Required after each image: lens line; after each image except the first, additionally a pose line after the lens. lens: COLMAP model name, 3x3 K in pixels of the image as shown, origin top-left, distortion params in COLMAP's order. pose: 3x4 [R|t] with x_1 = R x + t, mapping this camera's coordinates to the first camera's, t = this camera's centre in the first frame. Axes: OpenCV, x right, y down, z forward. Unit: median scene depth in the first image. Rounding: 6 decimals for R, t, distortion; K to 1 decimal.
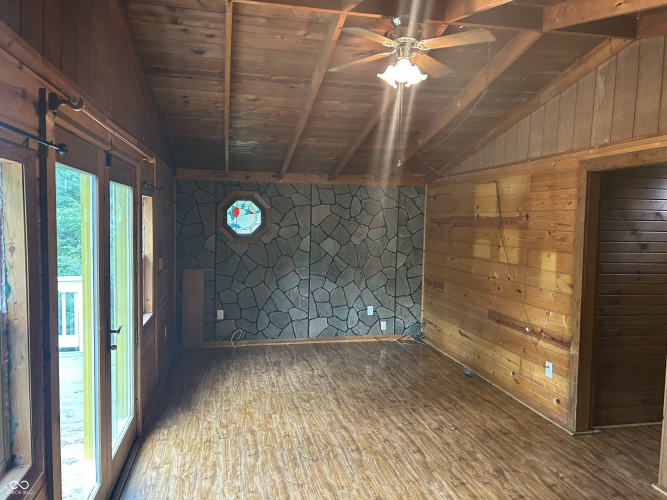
lens RADIAL K [[500.4, 0, 333.1], [0, 500.4, 251.3], [0, 0, 1]] dist [0.061397, -0.073567]
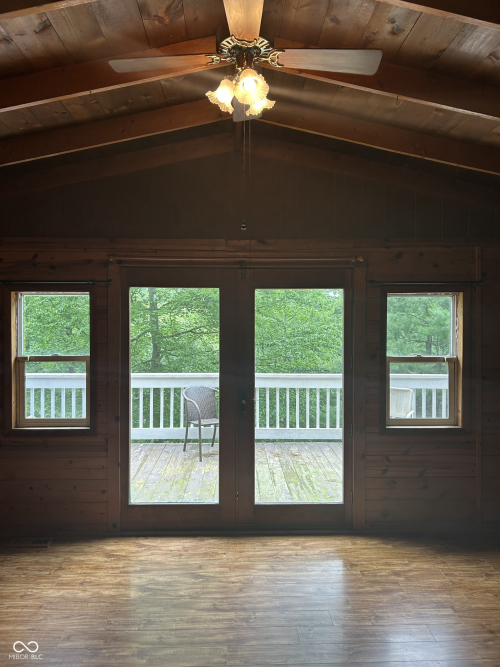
lens RADIAL K [[500.4, 0, 247.1], [0, 500.4, 332.5], [0, 0, 1]] dist [0.061397, -0.073567]
pose [[-0.179871, -0.002102, -0.983688, 0.646391], [-0.072090, 0.997337, 0.011051, -0.024200], [0.981045, 0.072901, -0.179543, 0.935553]]
